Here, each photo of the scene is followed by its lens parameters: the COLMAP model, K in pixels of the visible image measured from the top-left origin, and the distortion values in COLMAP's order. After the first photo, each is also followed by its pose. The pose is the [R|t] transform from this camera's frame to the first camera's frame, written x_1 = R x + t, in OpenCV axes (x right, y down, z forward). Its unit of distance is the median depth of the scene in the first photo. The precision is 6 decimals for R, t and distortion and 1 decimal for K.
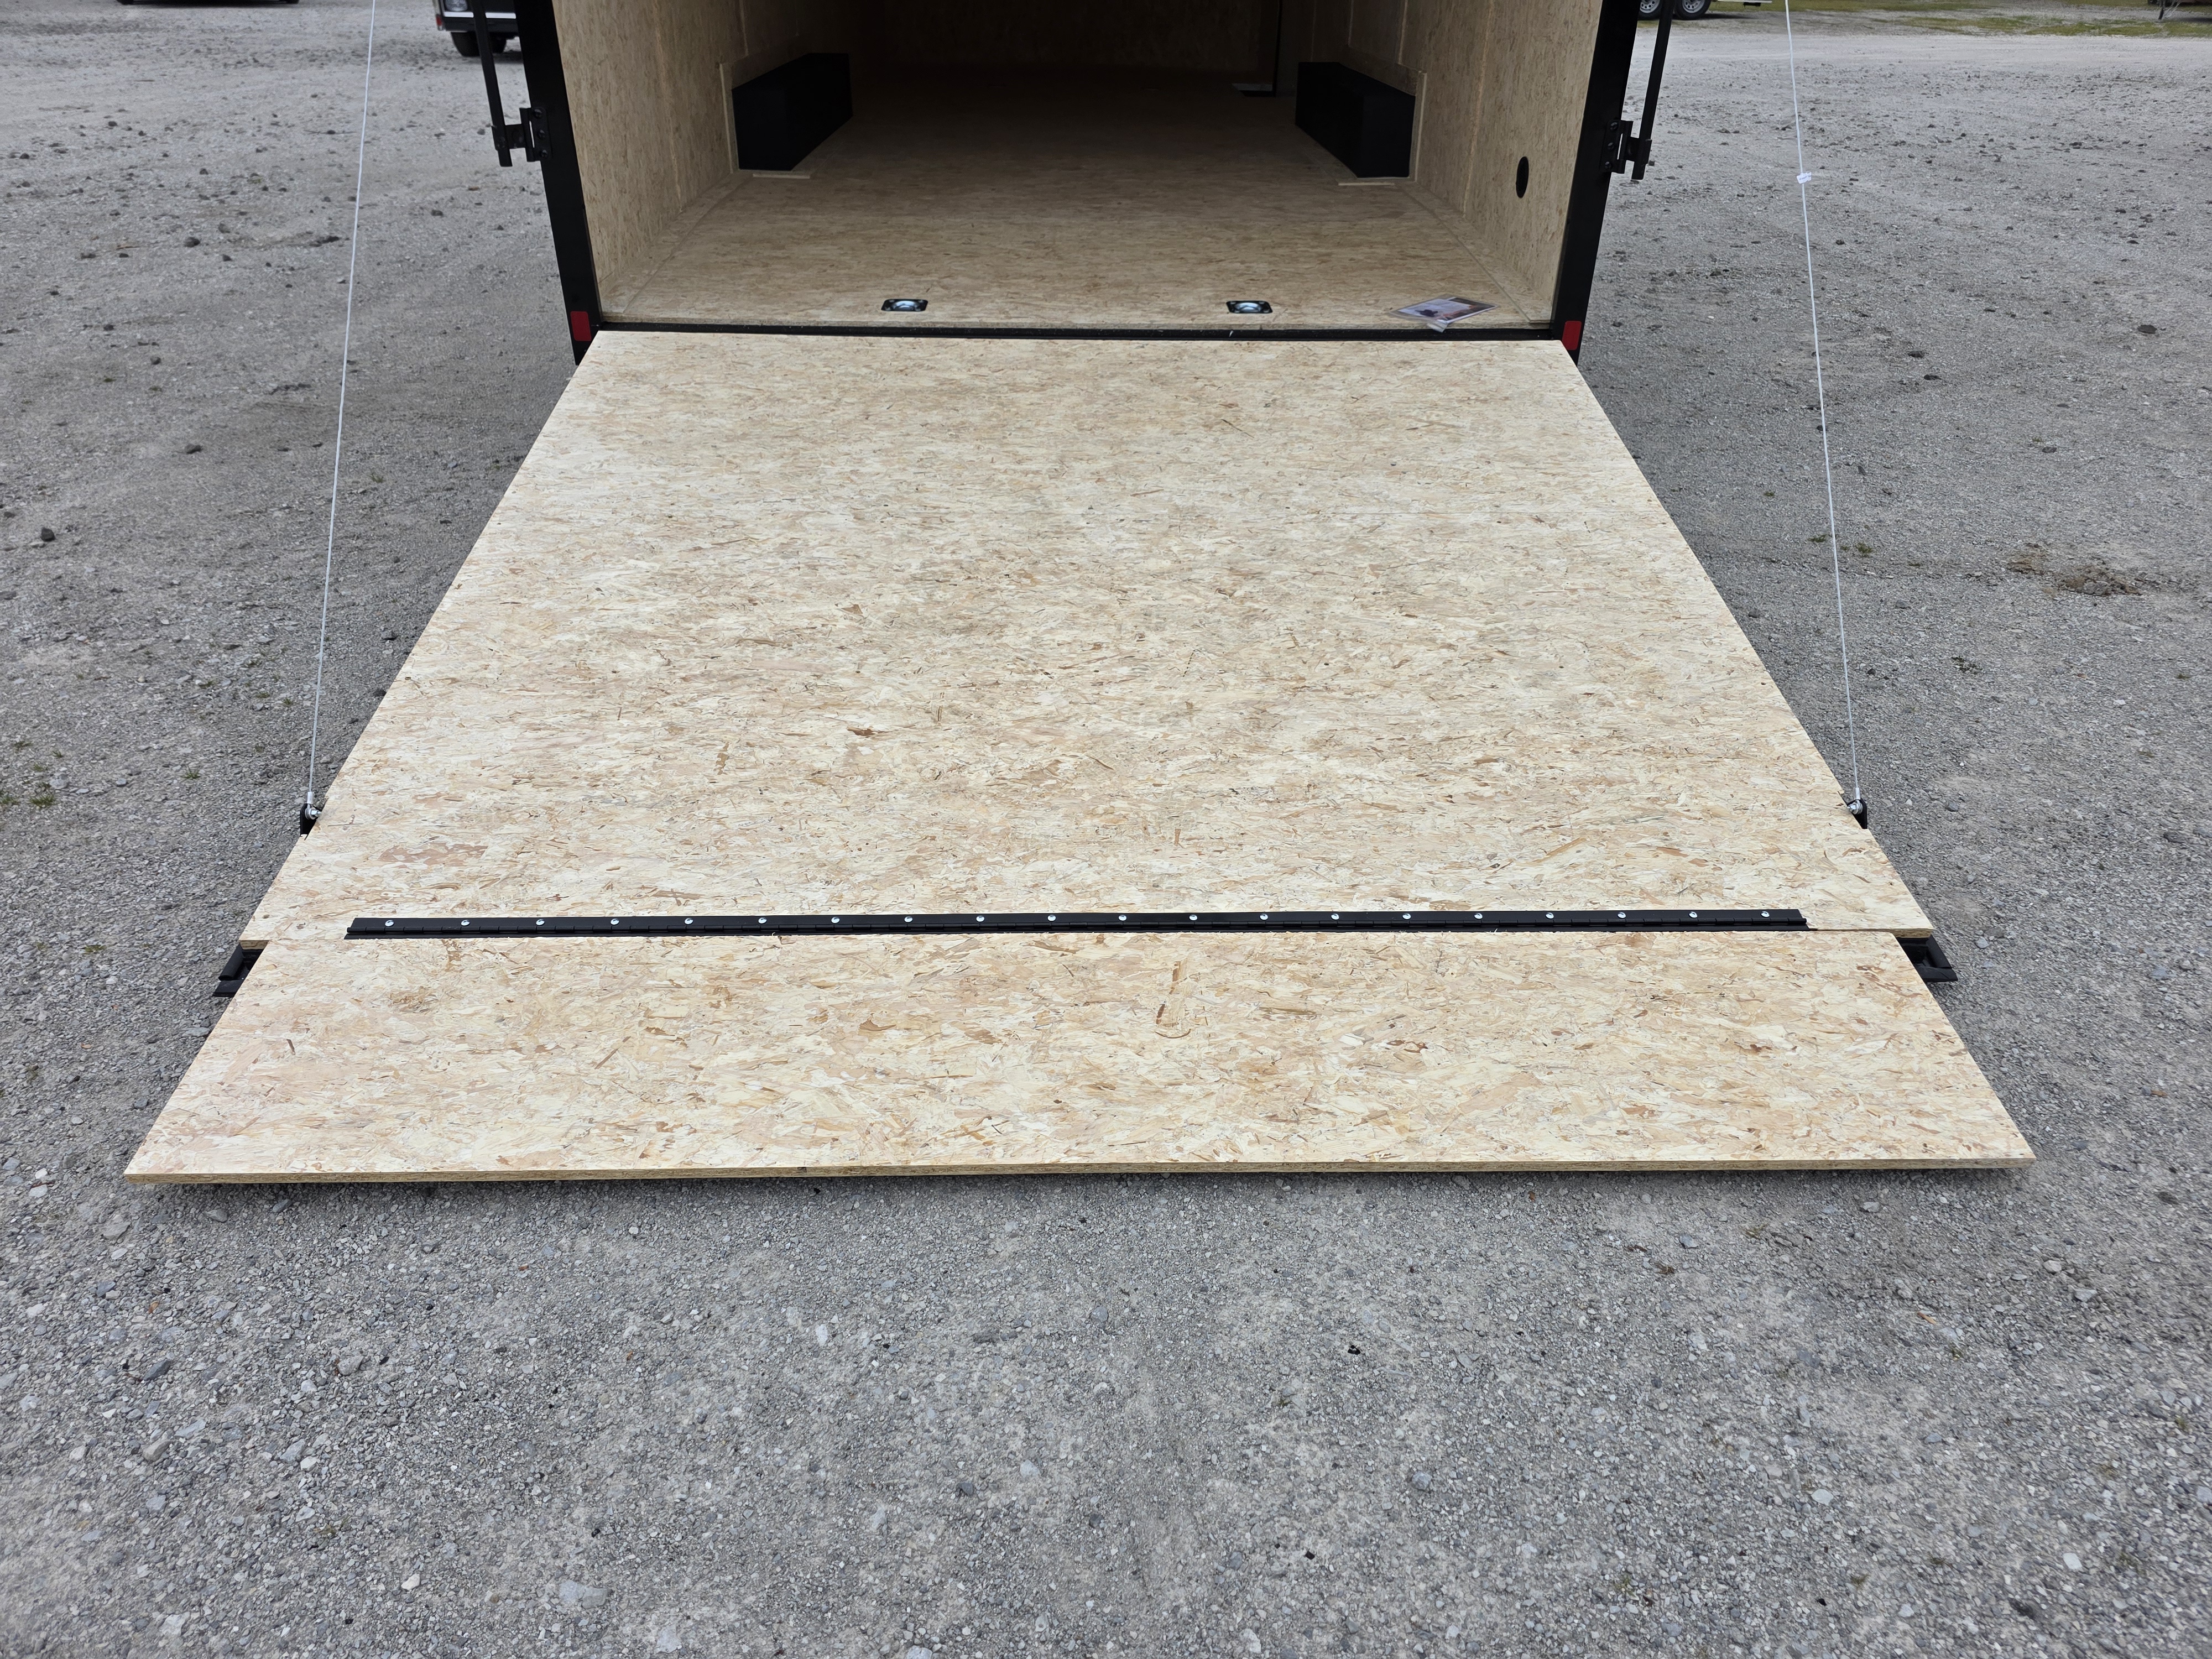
lens RADIAL K [[1472.7, 0, 1093.0], [0, 1472.7, 823.2], [0, 0, 1]] dist [0.075576, -0.067598]
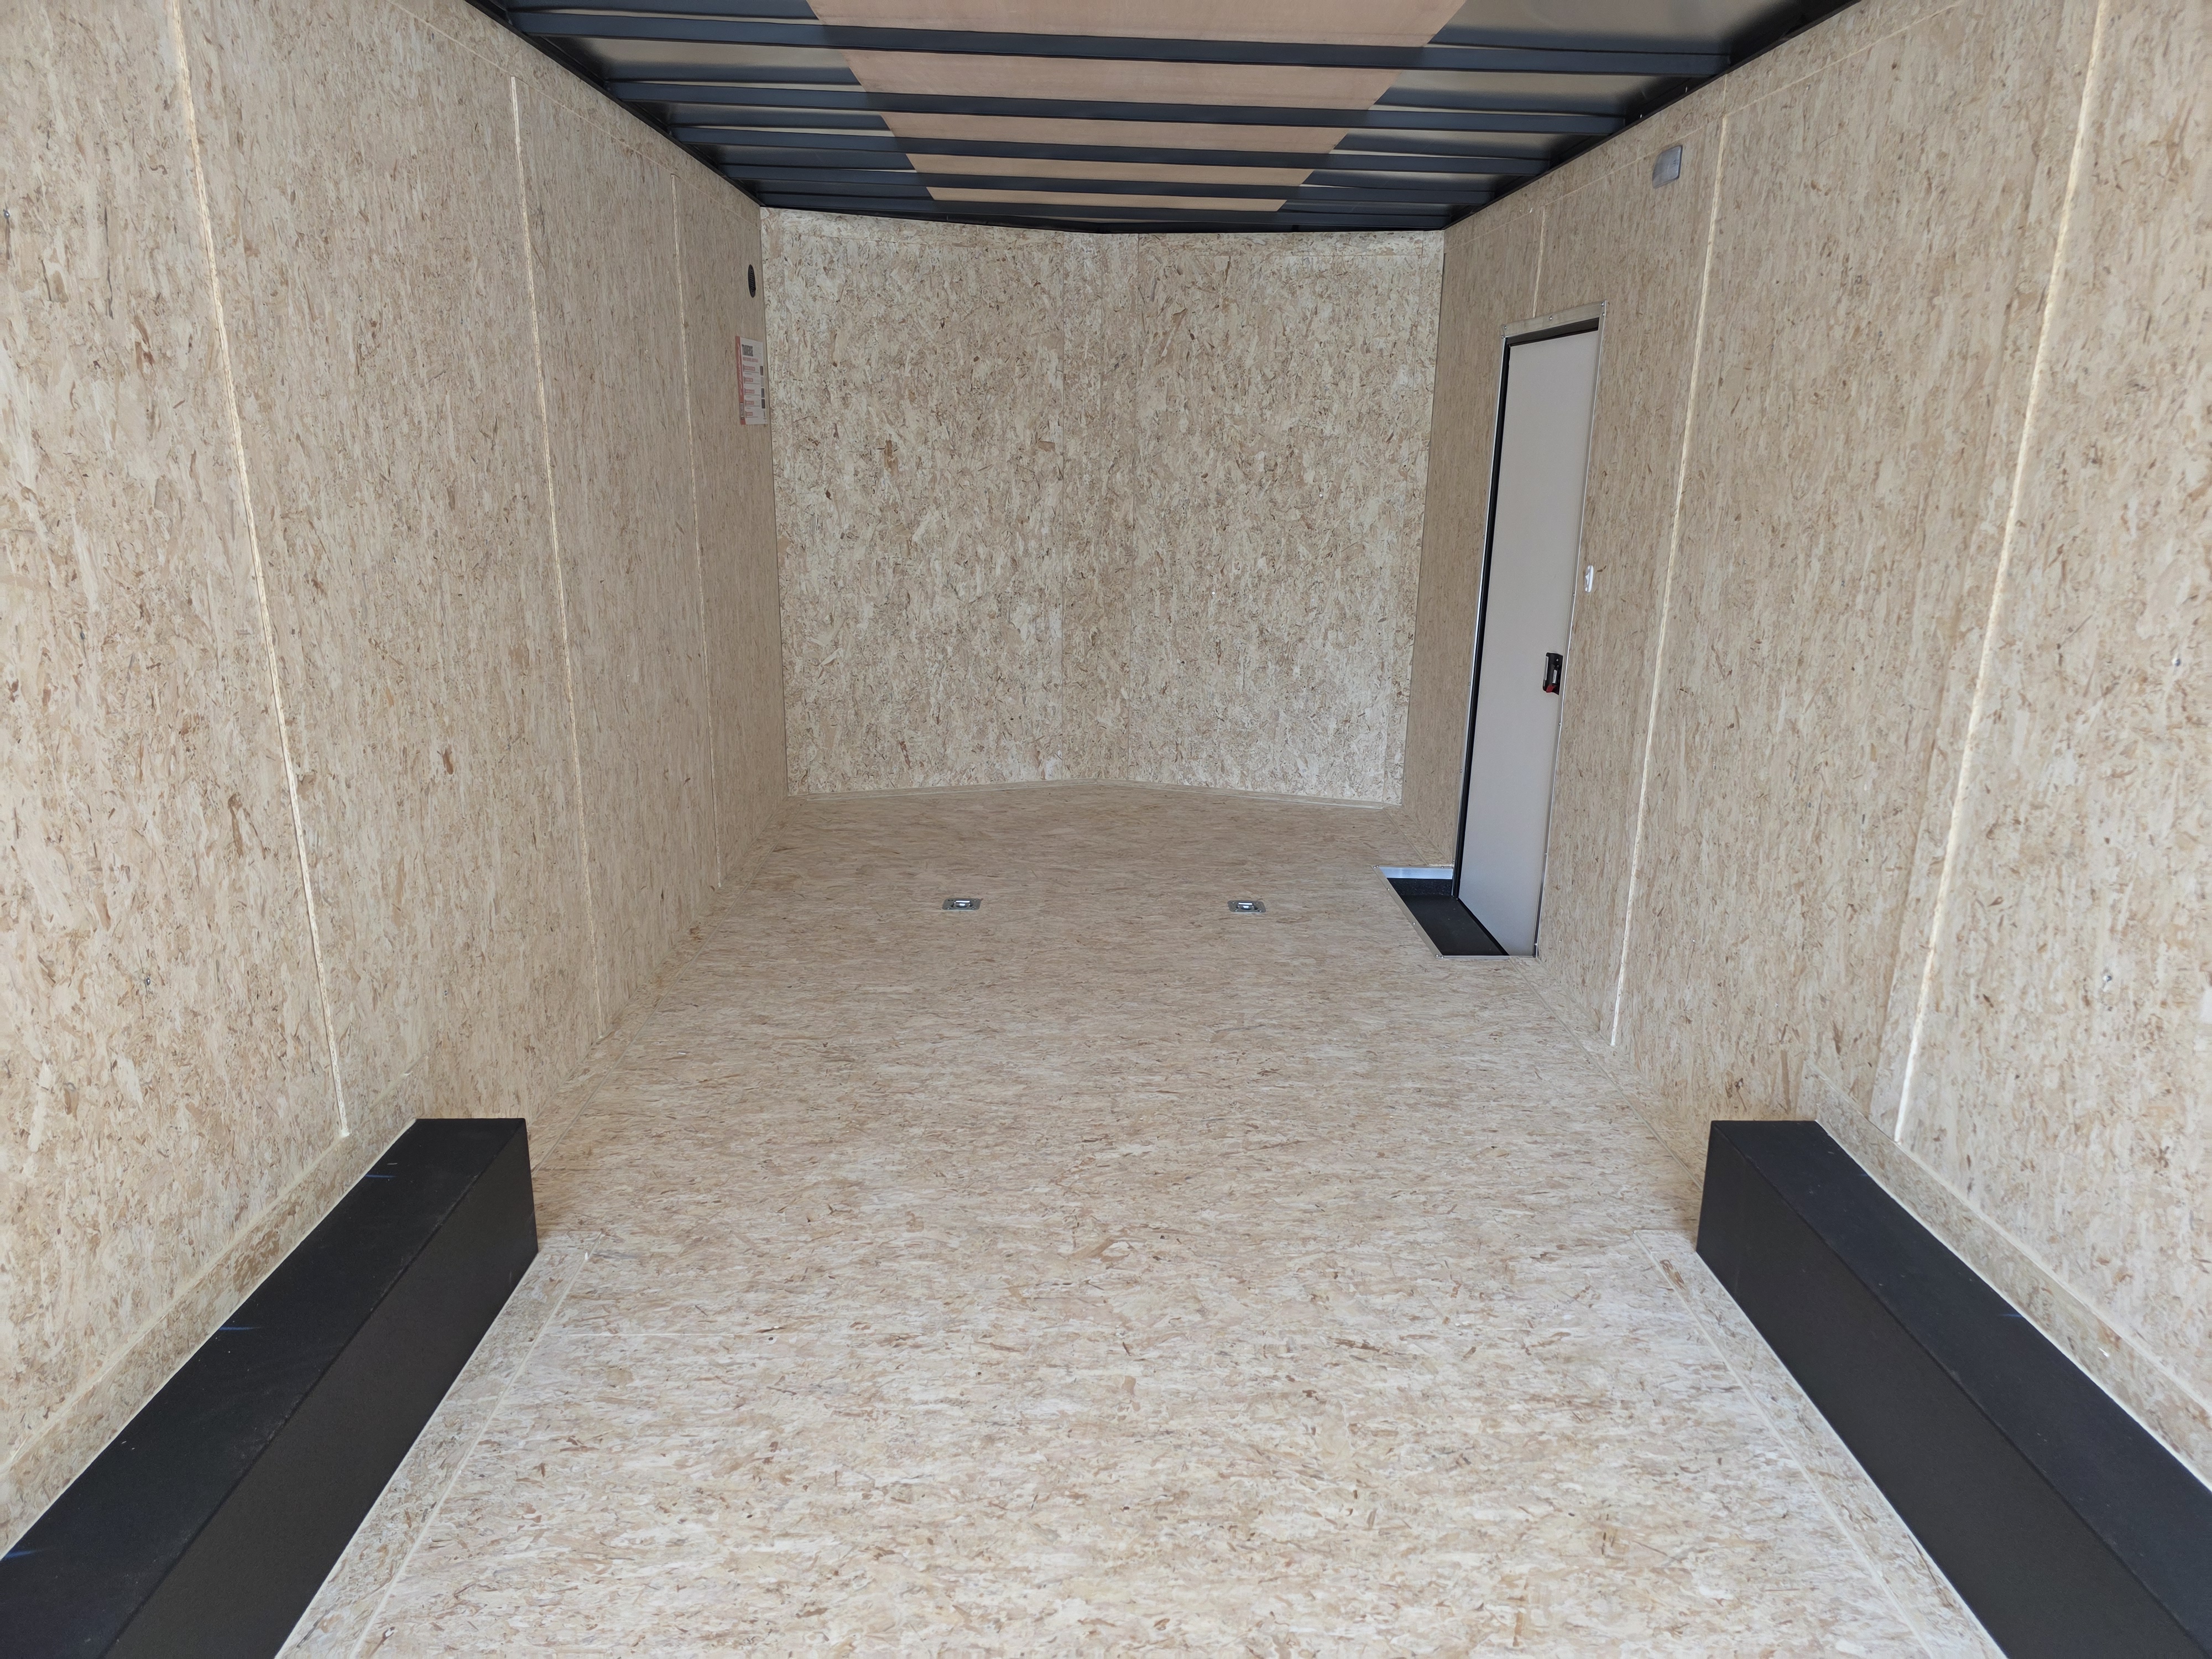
lens RADIAL K [[1455.8, 0, 1113.1], [0, 1455.8, 835.5], [0, 0, 1]] dist [0.057961, -0.005145]
pose [[0.999902, 0.002249, 0.013785, -0.027218], [0.001442, 0.965054, -0.262046, -0.610052], [-0.013893, 0.262041, 0.964957, 0.782466]]
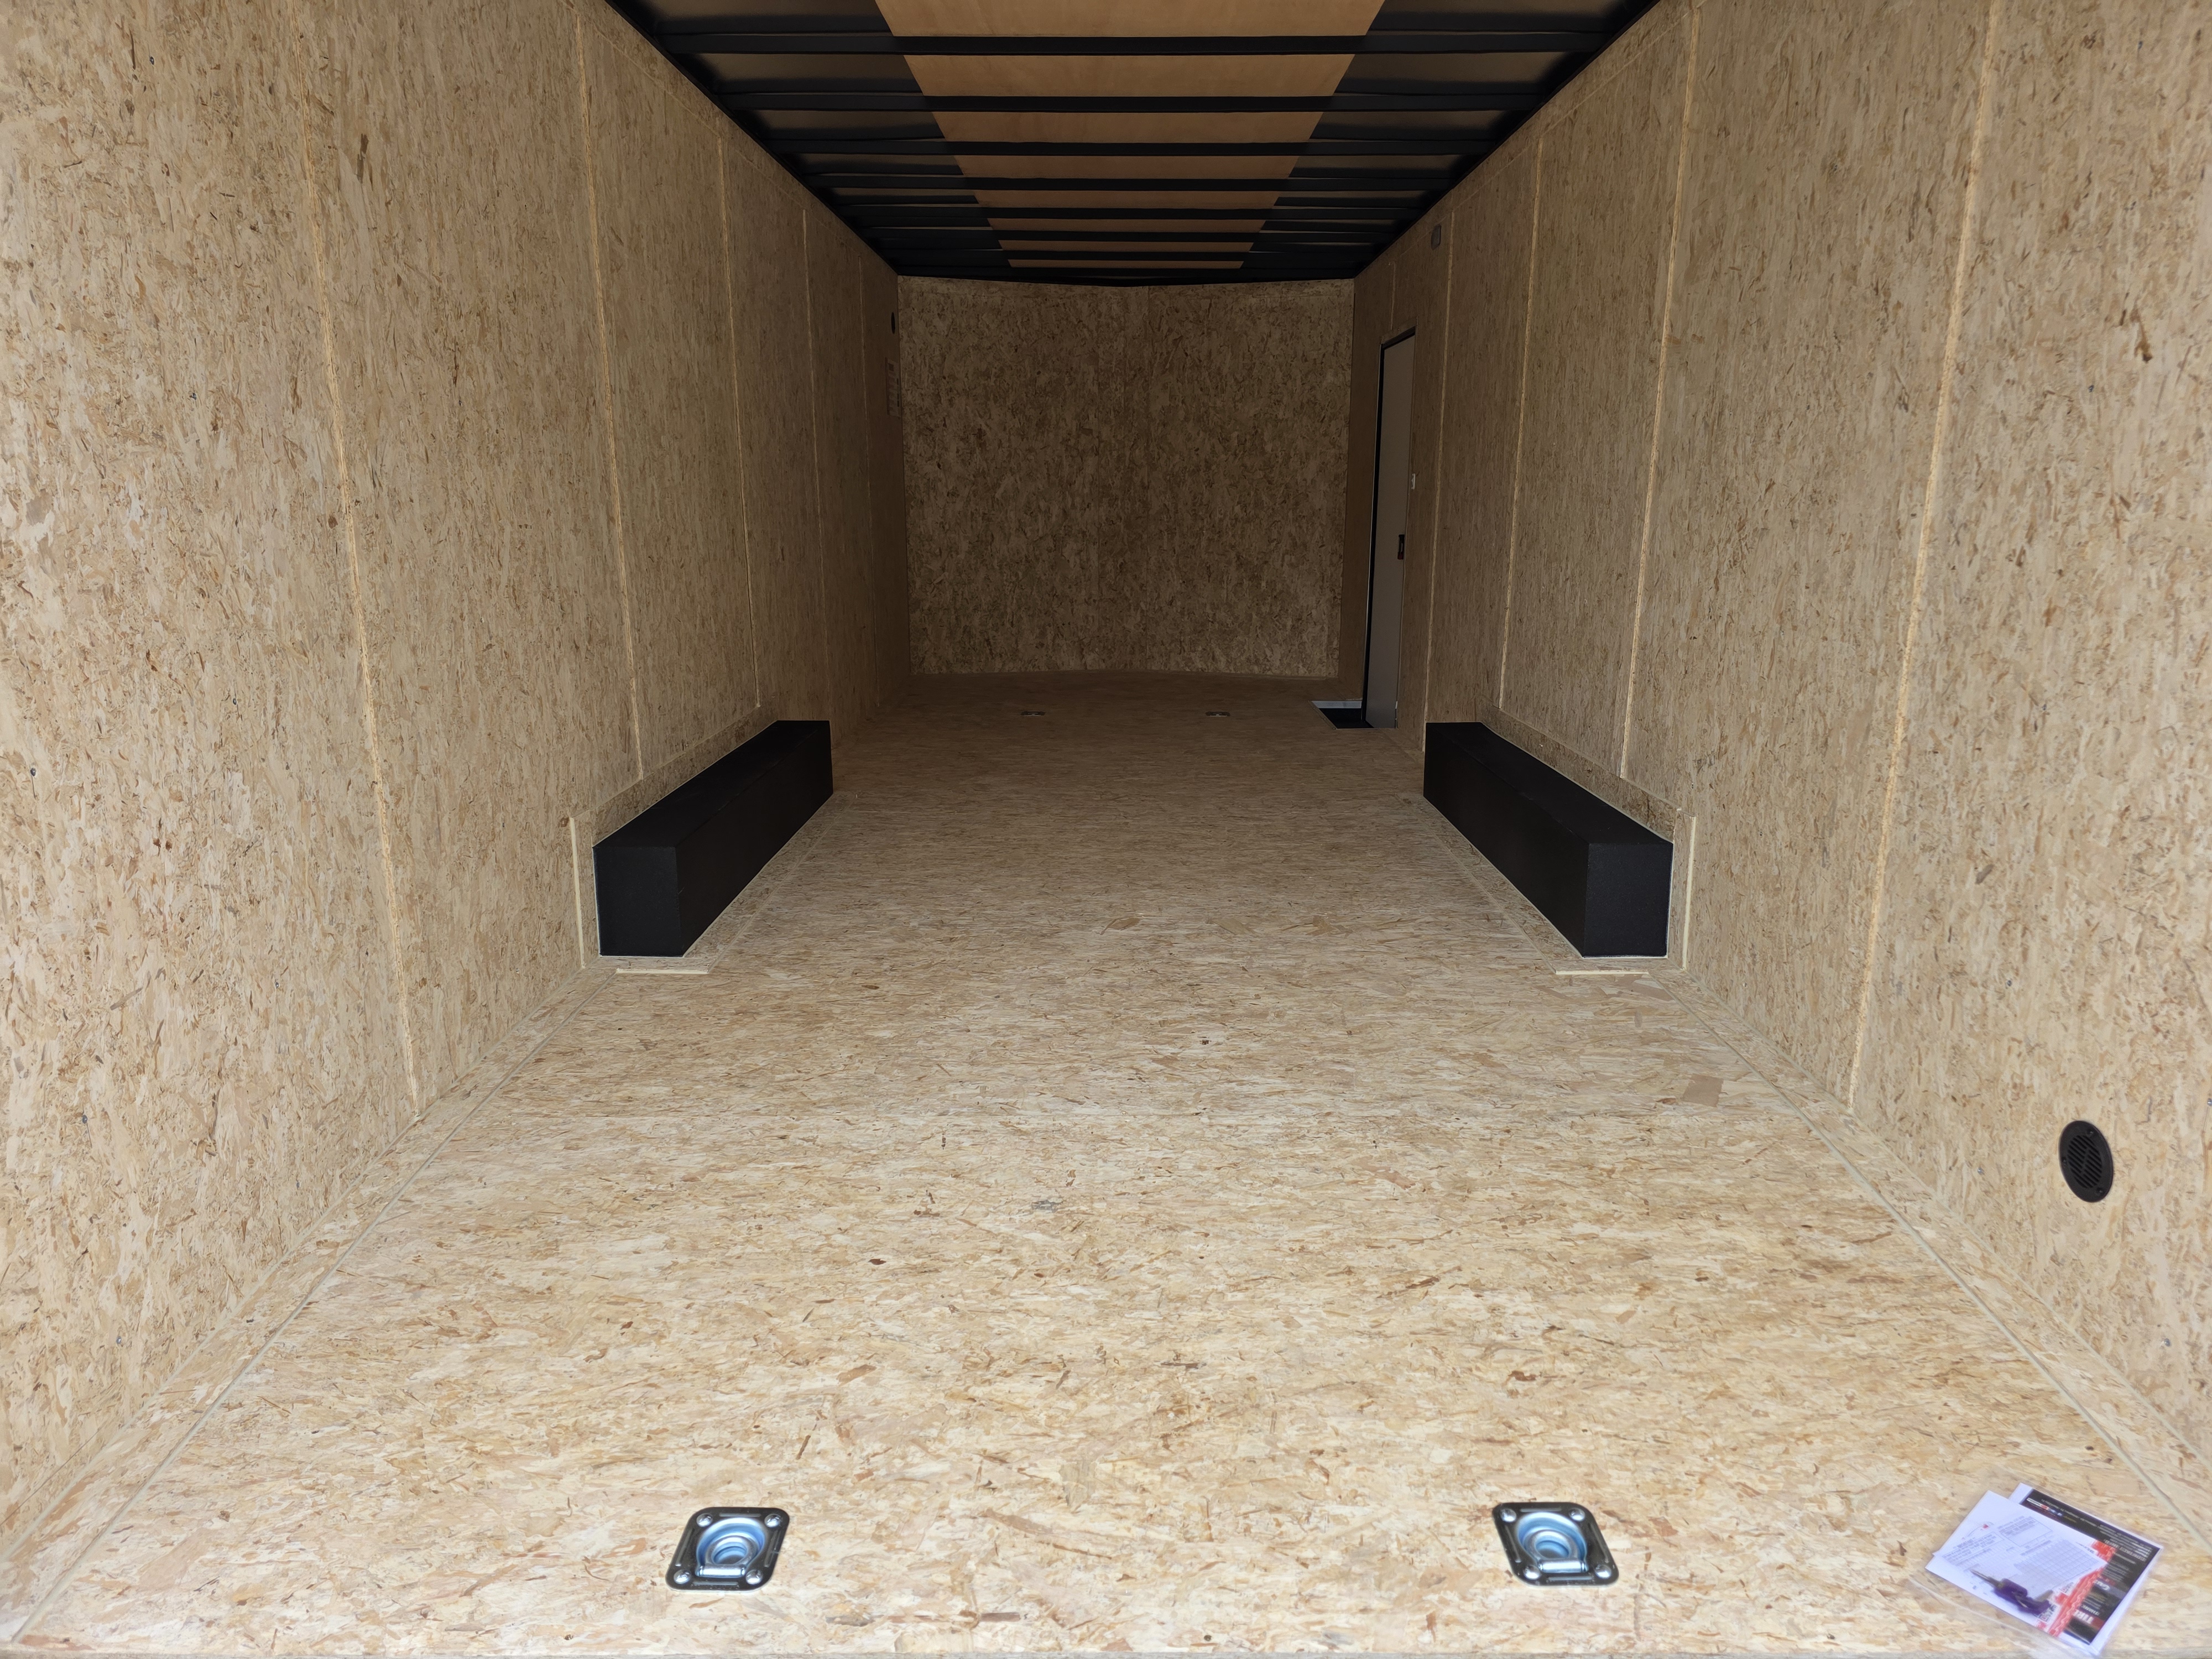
lens RADIAL K [[1472.7, 0, 1093.0], [0, 1472.7, 823.2], [0, 0, 1]] dist [0.075576, -0.067598]
pose [[0.999448, -0.005492, -0.032777, -0.007016], [-0.004891, 0.951205, -0.308519, -0.296542], [0.032872, 0.308509, 0.950653, 0.390212]]
